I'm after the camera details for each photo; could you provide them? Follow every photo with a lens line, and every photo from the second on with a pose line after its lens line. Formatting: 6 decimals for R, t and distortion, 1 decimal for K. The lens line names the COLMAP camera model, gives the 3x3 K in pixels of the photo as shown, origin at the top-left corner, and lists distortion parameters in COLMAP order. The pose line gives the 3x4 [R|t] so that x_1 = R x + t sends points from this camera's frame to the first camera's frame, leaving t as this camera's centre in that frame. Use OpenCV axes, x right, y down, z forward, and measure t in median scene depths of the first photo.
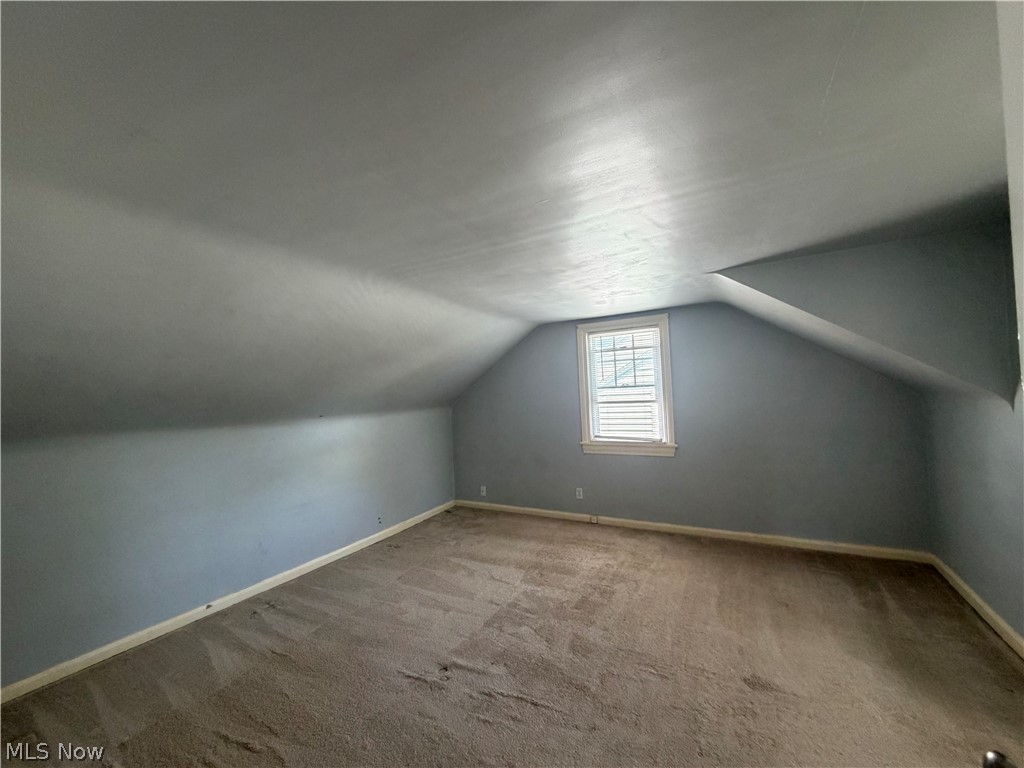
lens RADIAL K [[410.4, 0, 509.8], [0, 410.4, 382.9], [0, 0, 1]] dist [-0.000926, 0.000160]
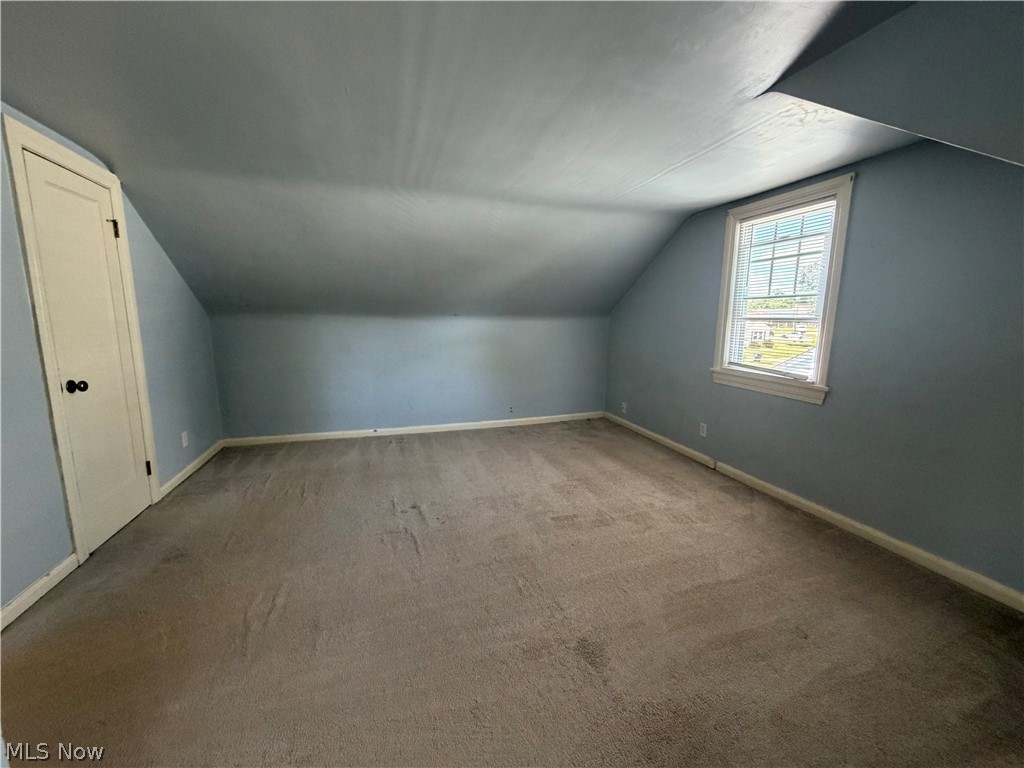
lens RADIAL K [[410.4, 0, 507.9], [0, 410.4, 385.0], [0, 0, 1]] dist [-0.000926, 0.000160]
pose [[0.723262, 0.163435, -0.670956, 0.476049], [-0.020586, 0.976262, 0.215612, 0.015744], [0.690267, -0.142131, 0.709457, 0.184257]]
